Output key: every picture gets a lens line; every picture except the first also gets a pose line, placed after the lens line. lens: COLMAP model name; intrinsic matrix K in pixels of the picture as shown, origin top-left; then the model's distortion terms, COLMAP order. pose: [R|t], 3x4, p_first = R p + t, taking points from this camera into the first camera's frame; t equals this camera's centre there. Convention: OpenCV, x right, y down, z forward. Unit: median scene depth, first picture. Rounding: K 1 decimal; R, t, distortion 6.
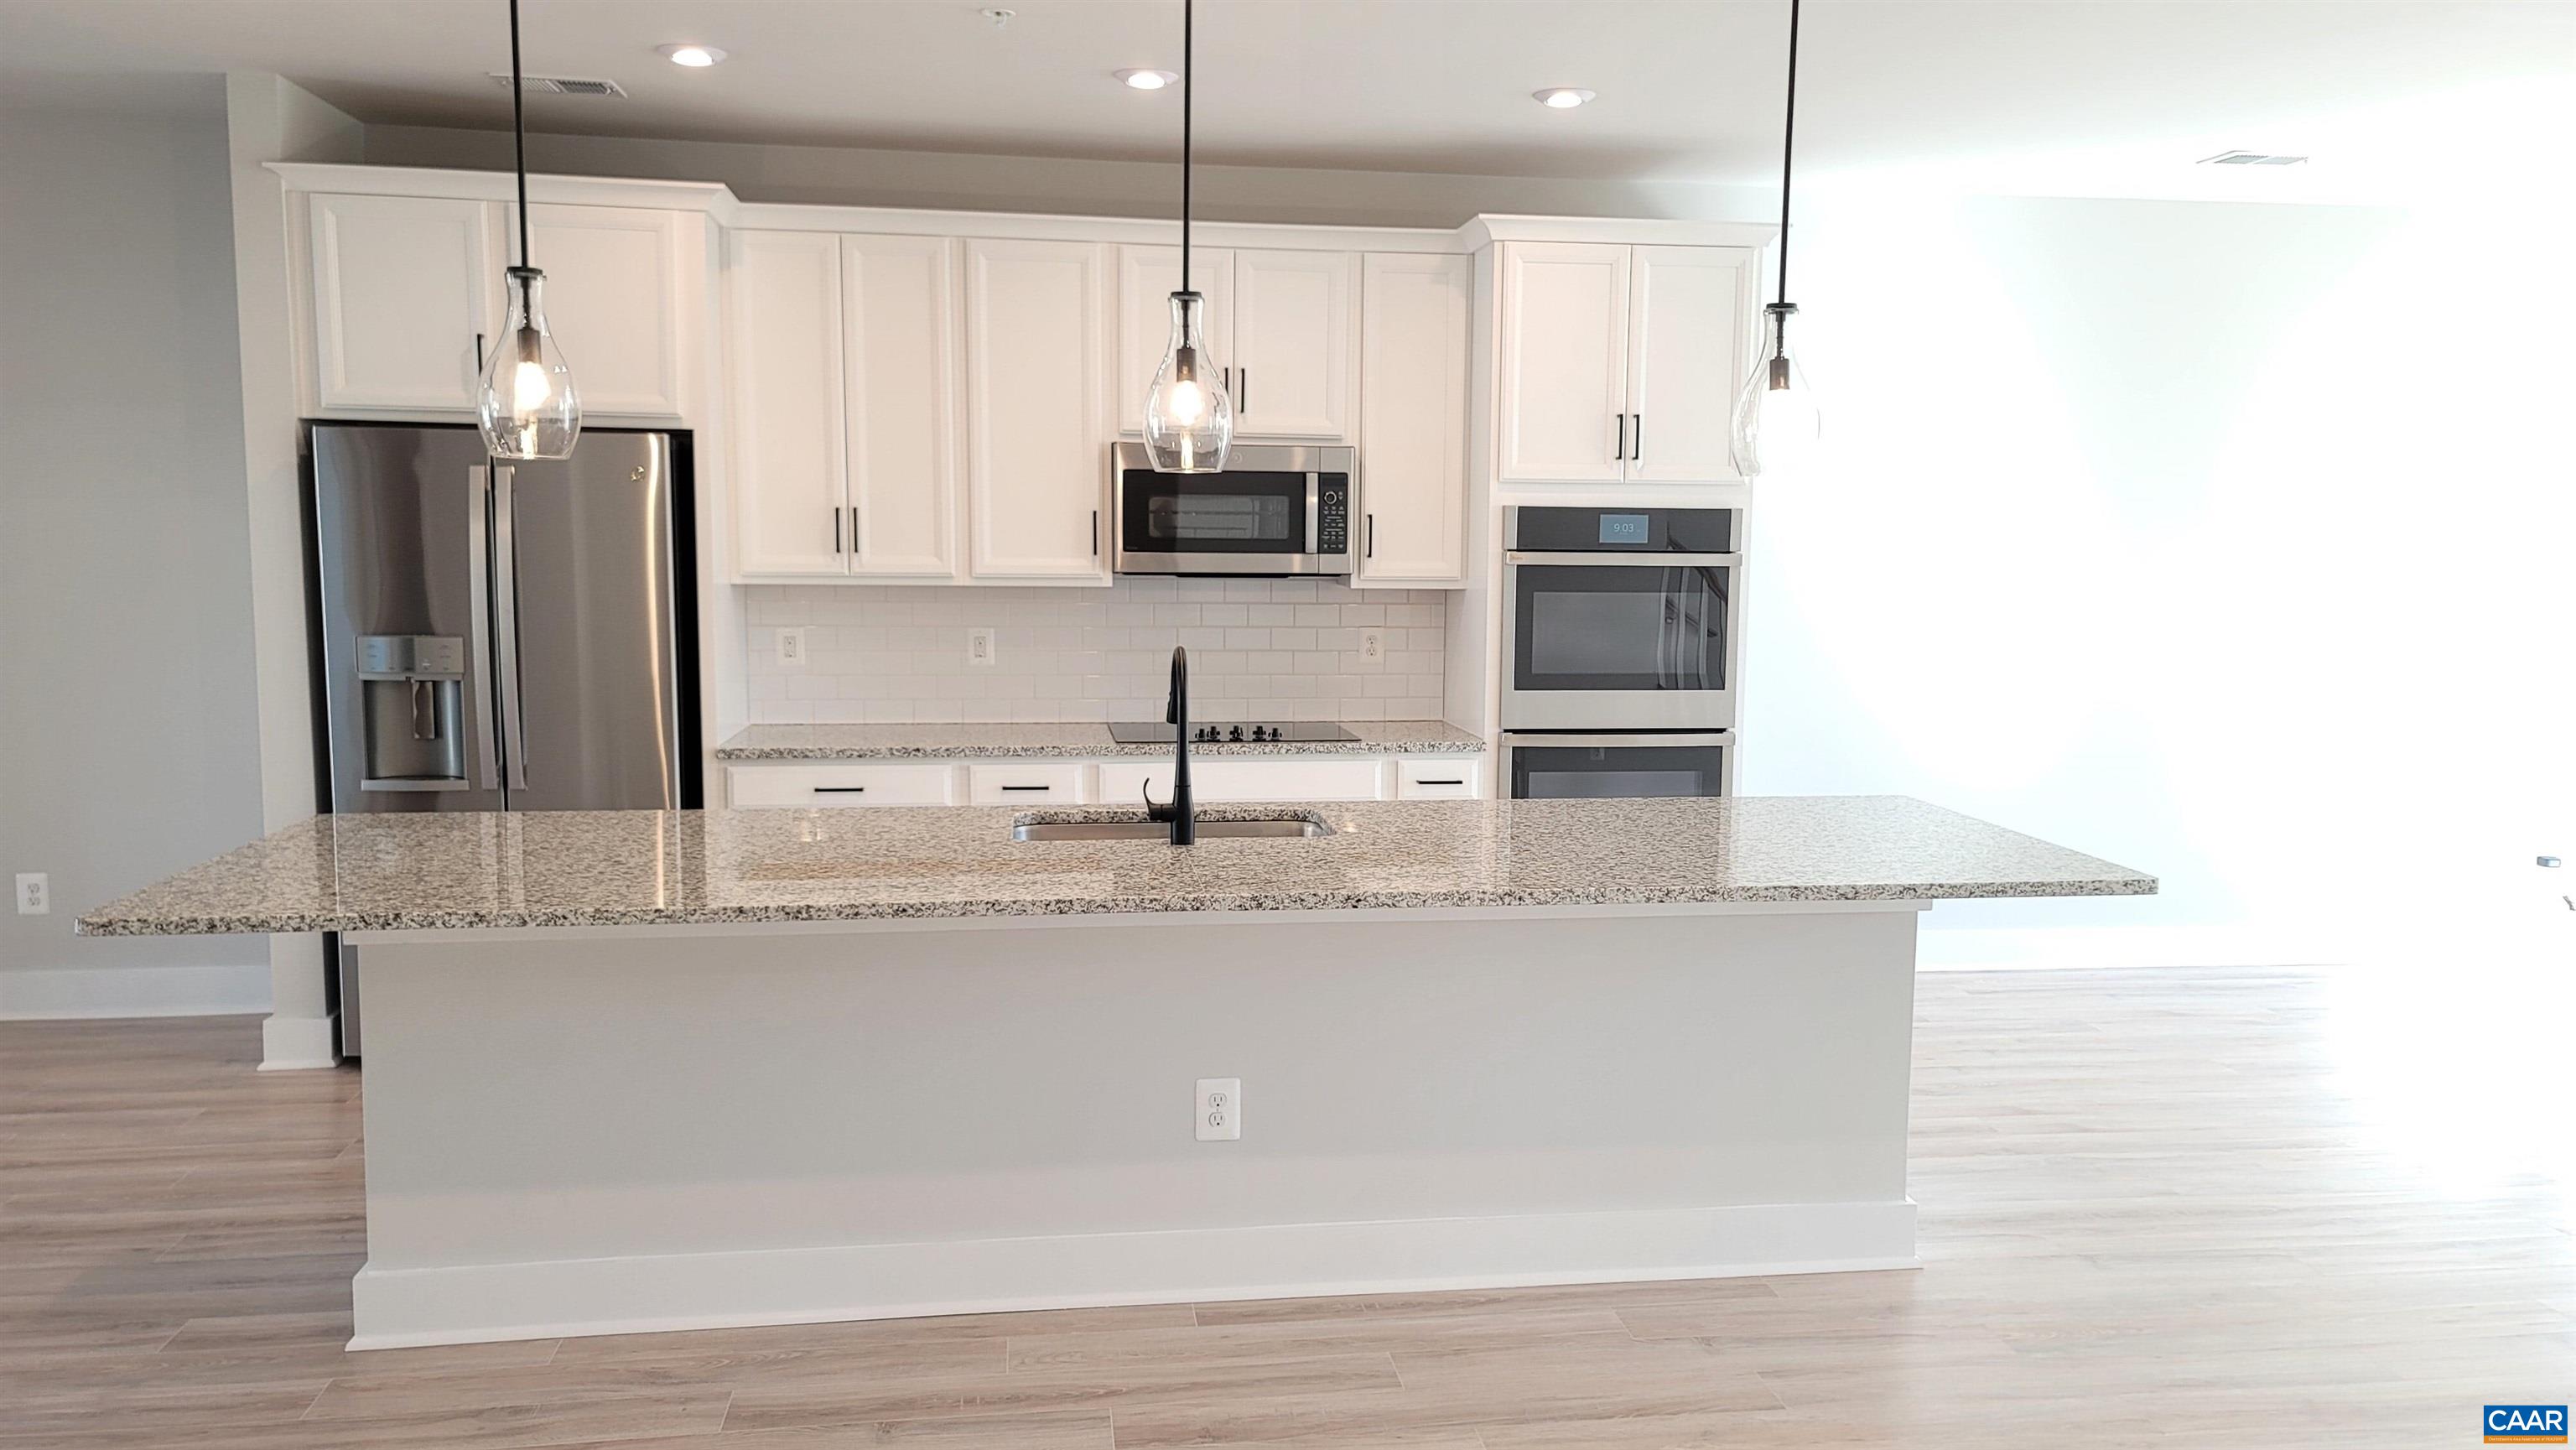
lens RADIAL K [[1901.3, 0, 1298.4], [0, 1901.3, 752.0], [0, 0, 1]] dist [0.048215, -0.001934]
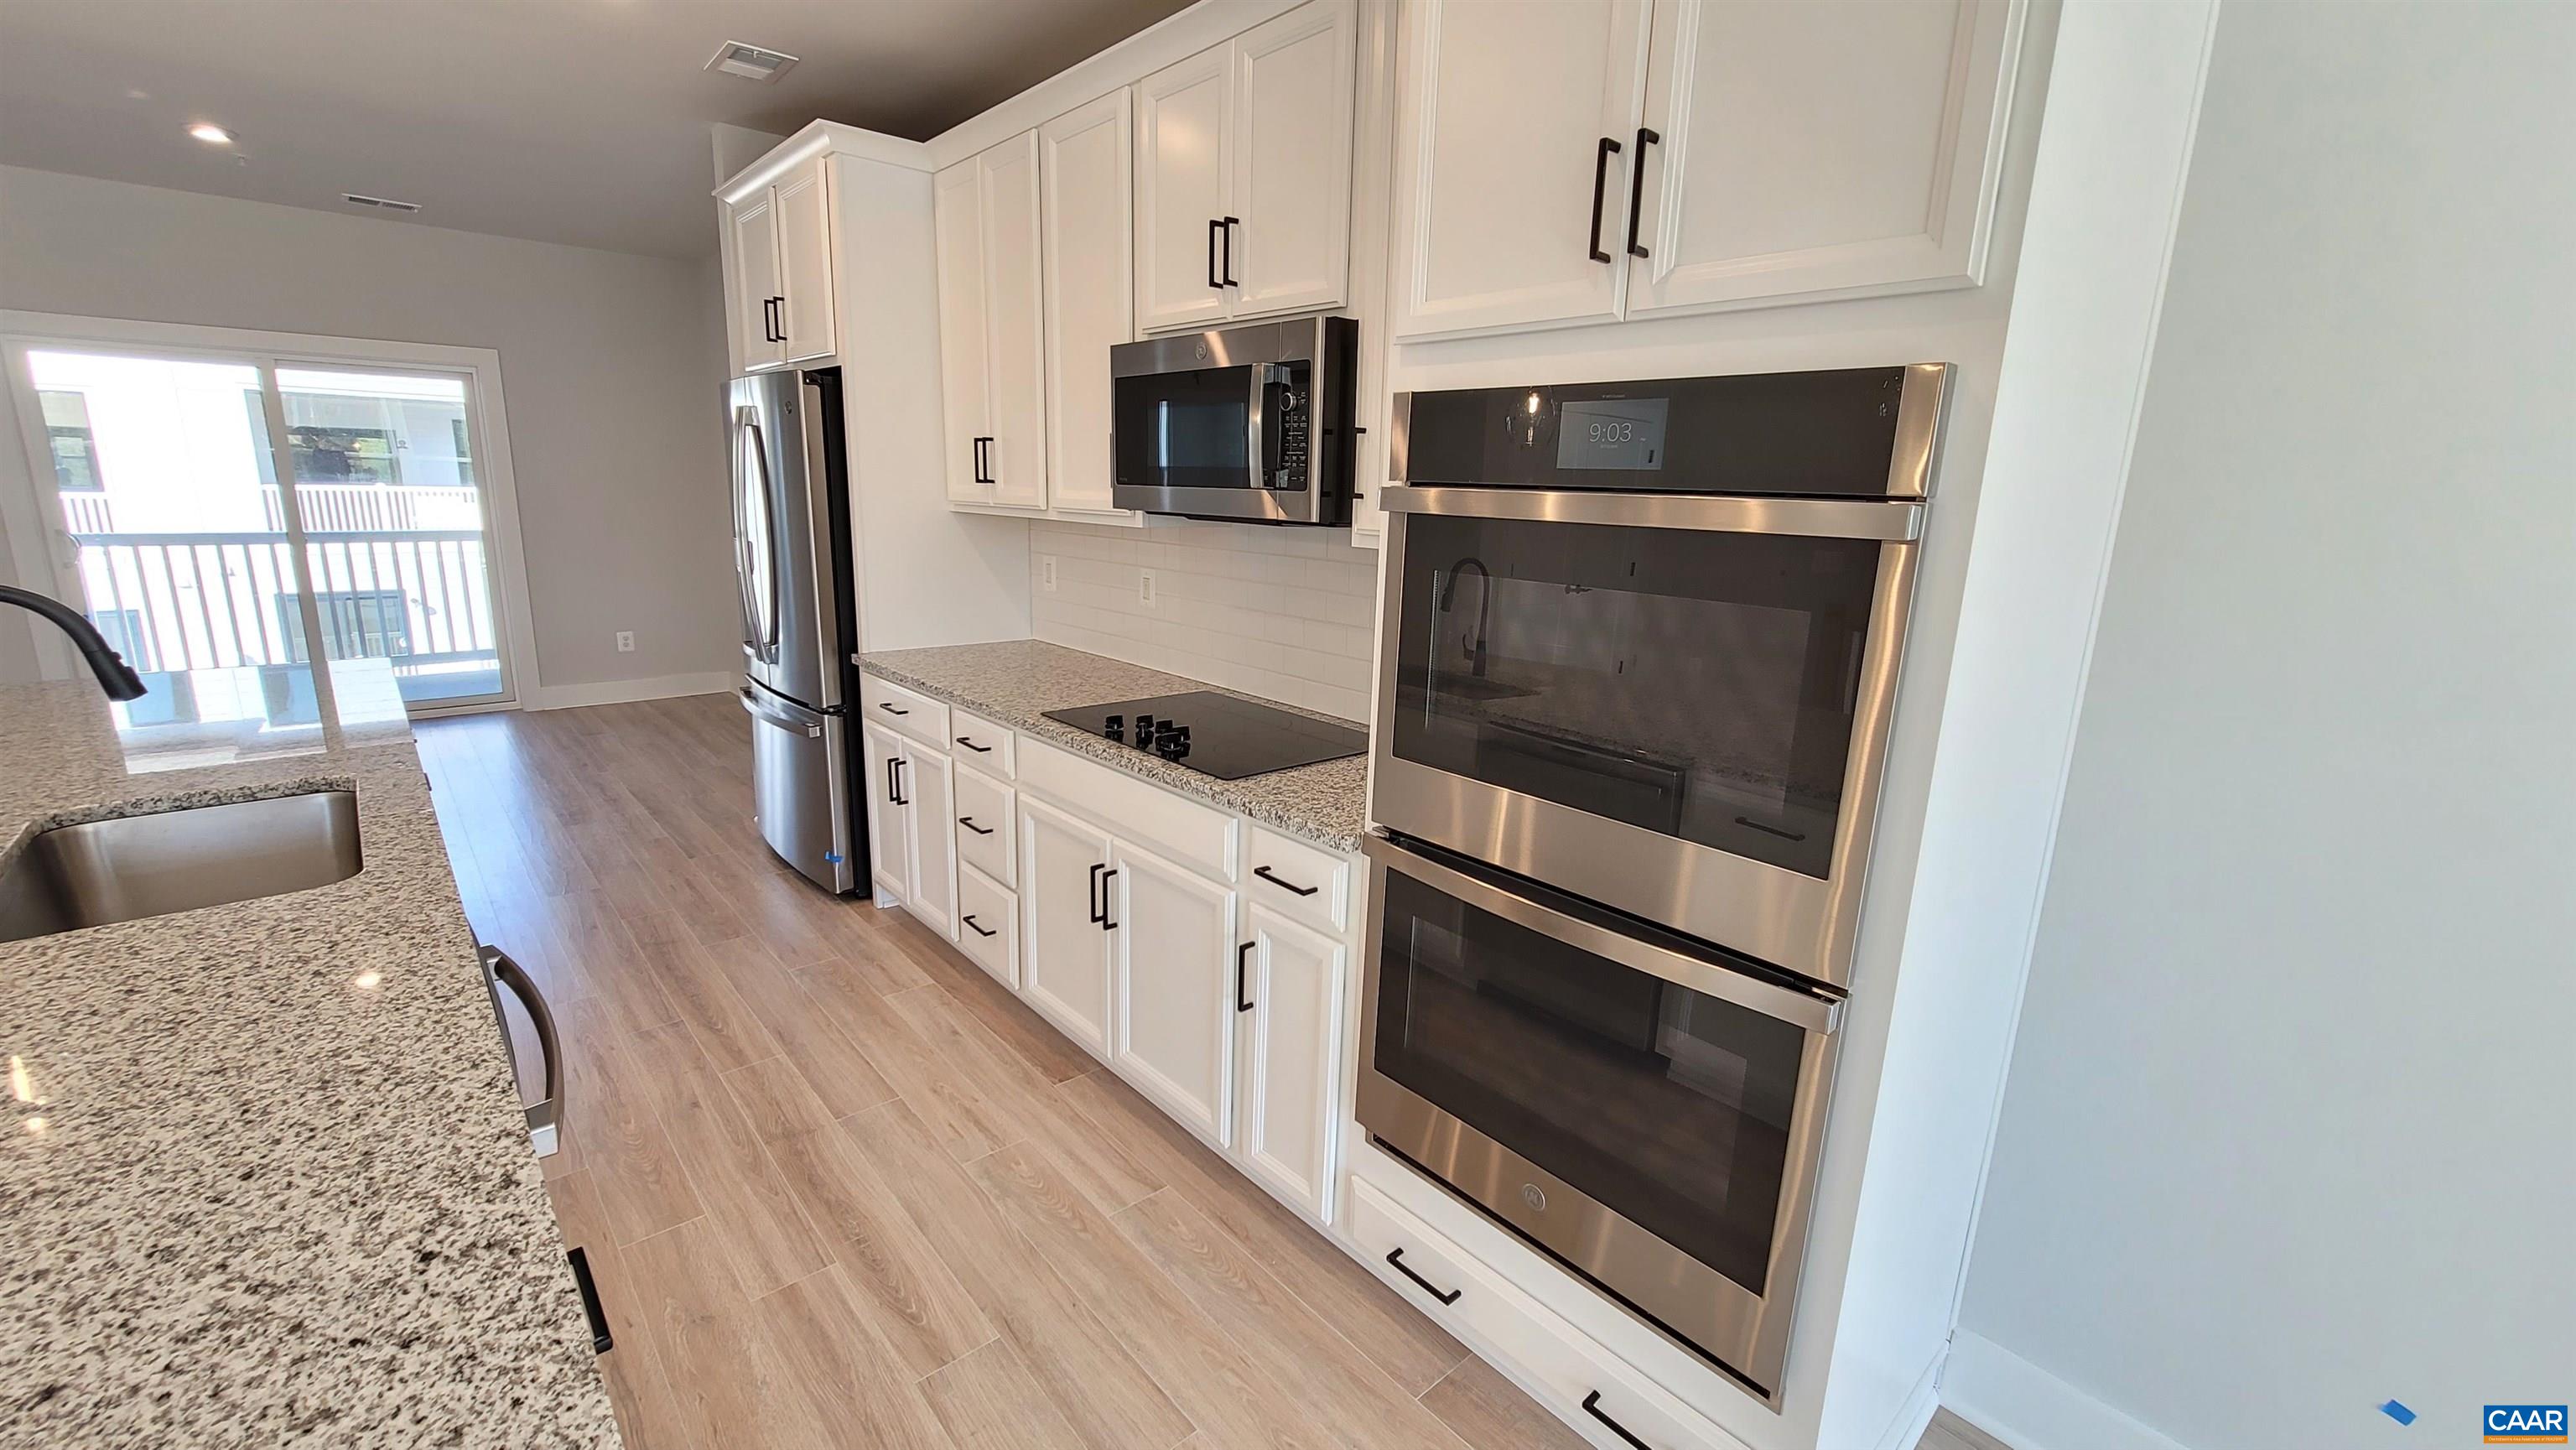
lens RADIAL K [[1063.4, 0, 1284.2], [0, 1063.4, 727.4], [0, 0, 1]] dist [0.002480, 0.000333]
pose [[0.536346, 0.193760, -0.821456, 0.338937], [-0.126935, 0.980739, 0.148452, -0.080106], [0.834398, 0.024650, 0.550610, 0.819097]]
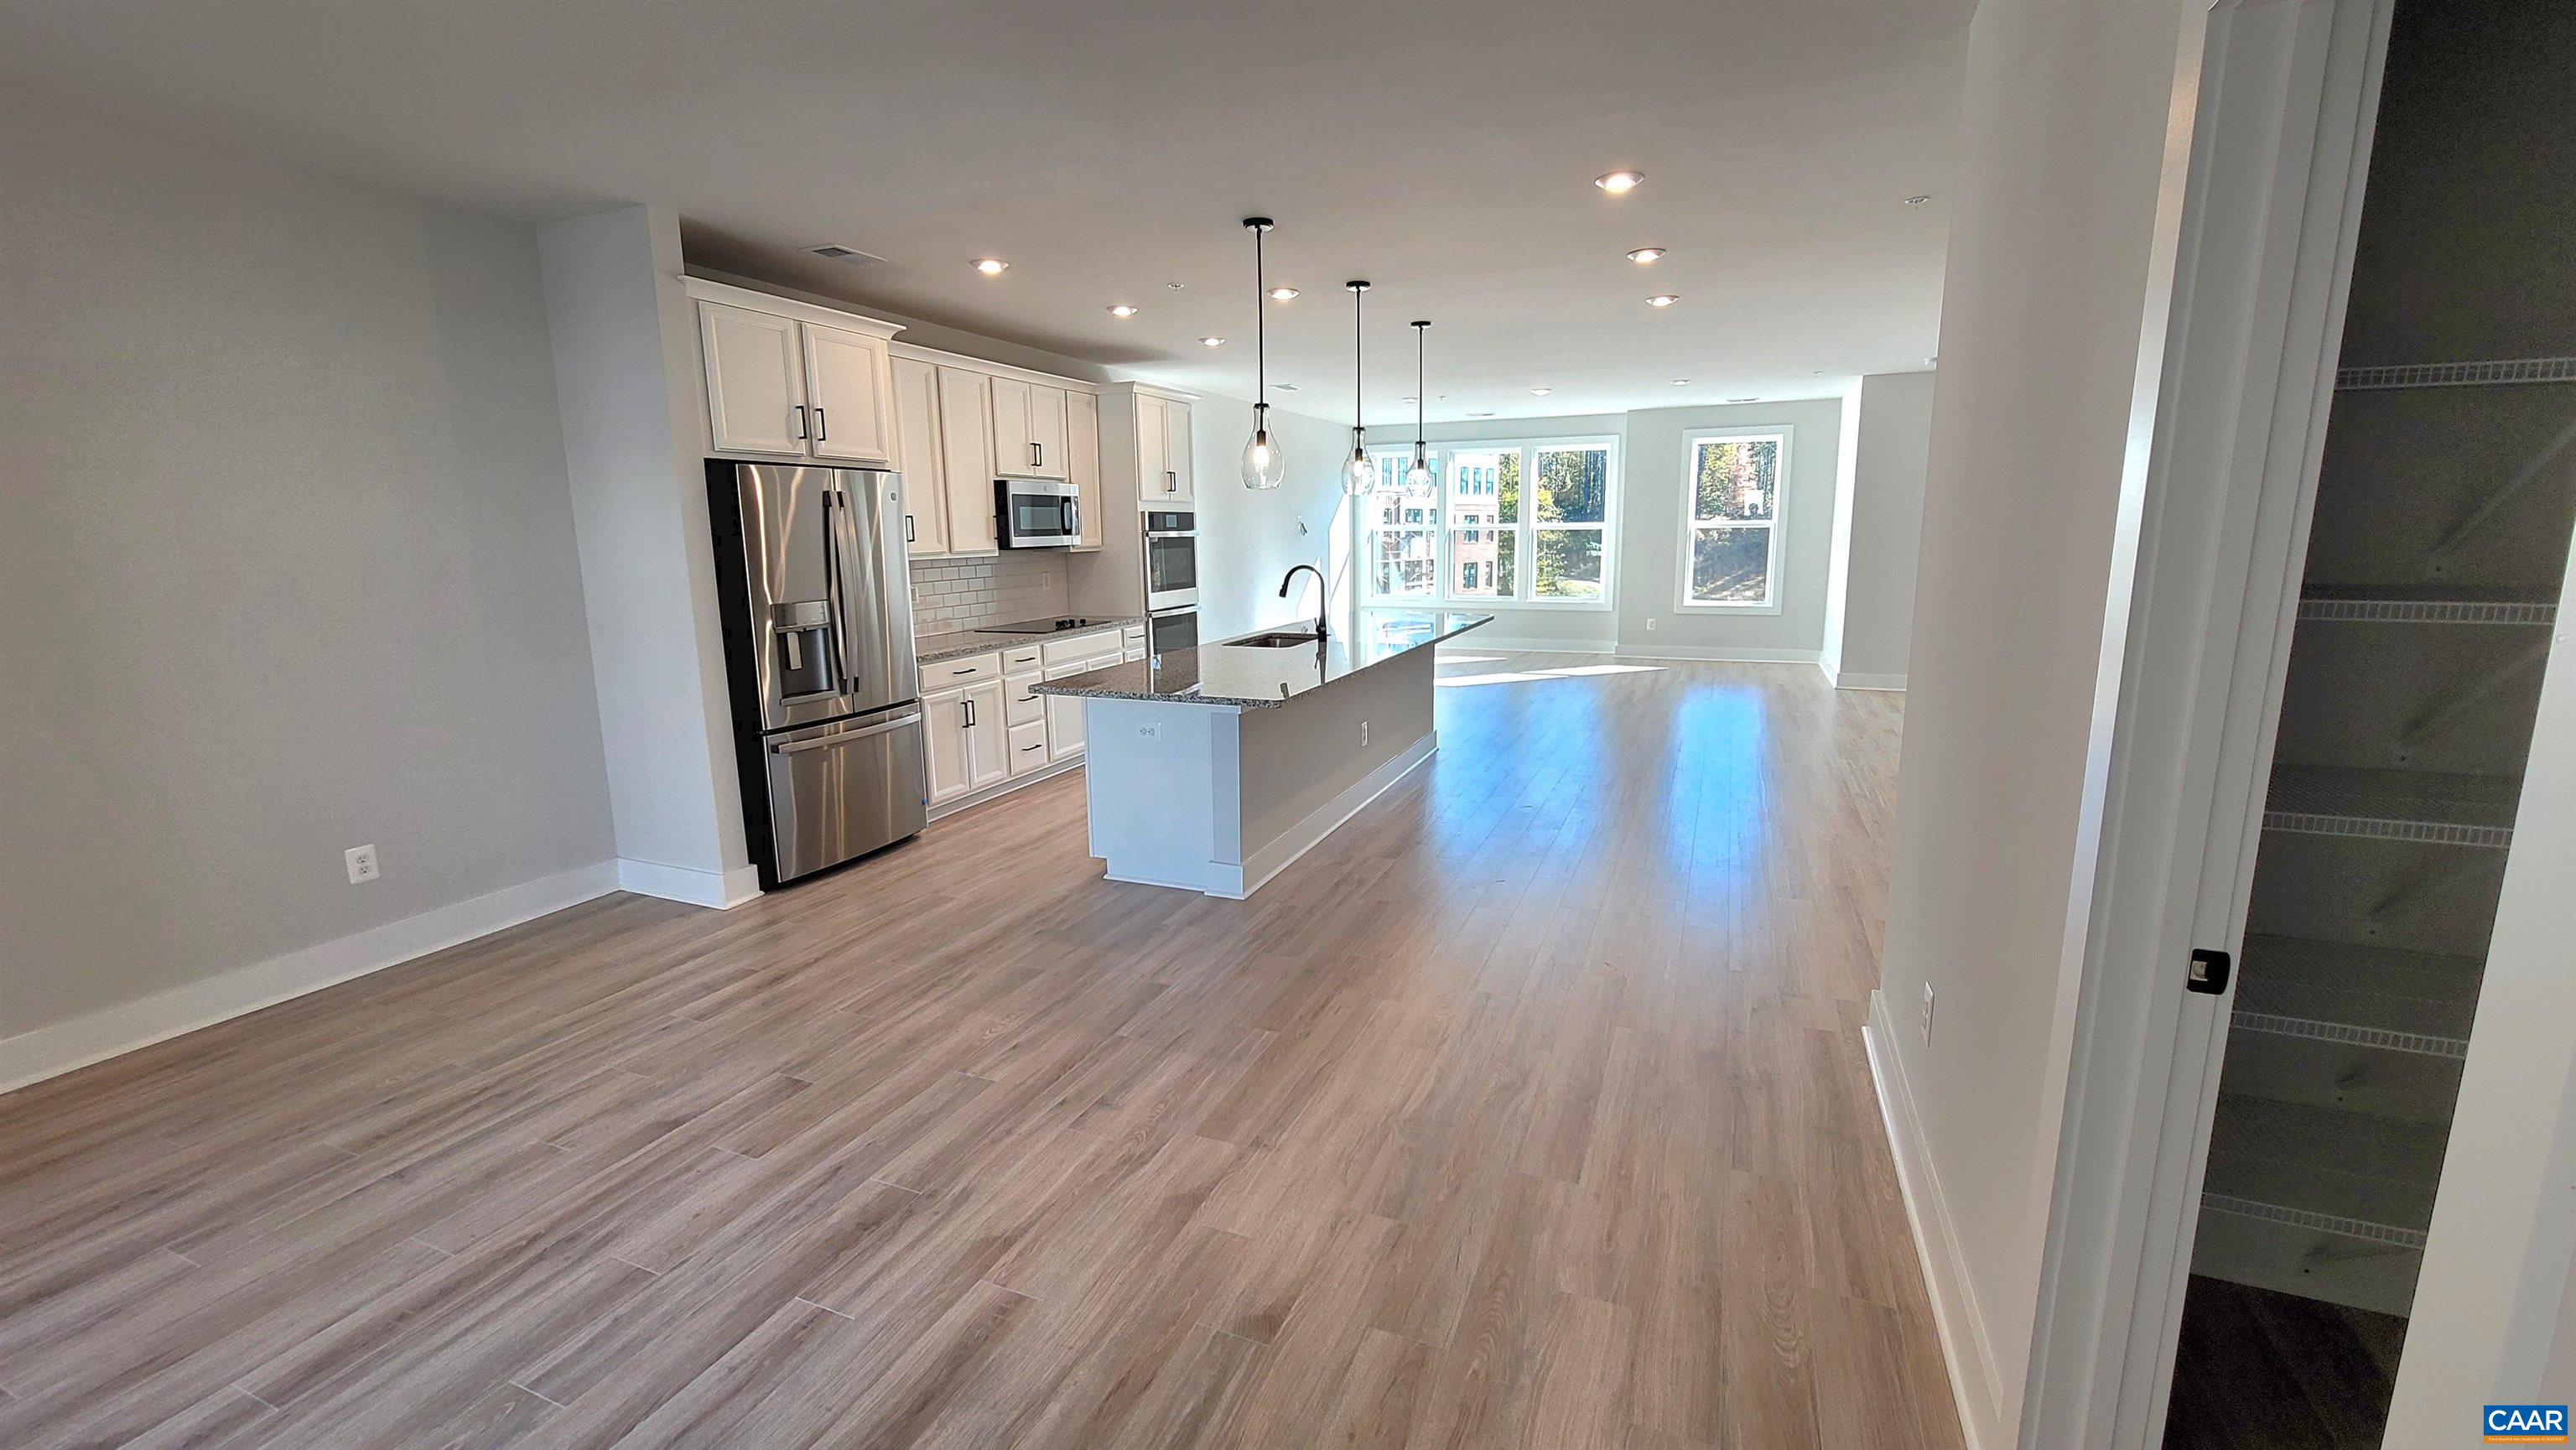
lens RADIAL K [[1063.4, 0, 1284.2], [0, 1063.4, 727.4], [0, 0, 1]] dist [0.002480, 0.000333]
pose [[0.520662, -0.178731, 0.834845, -0.896085], [0.124000, 0.983304, 0.133180, -0.024192], [-0.844710, 0.034179, 0.534132, 0.192303]]
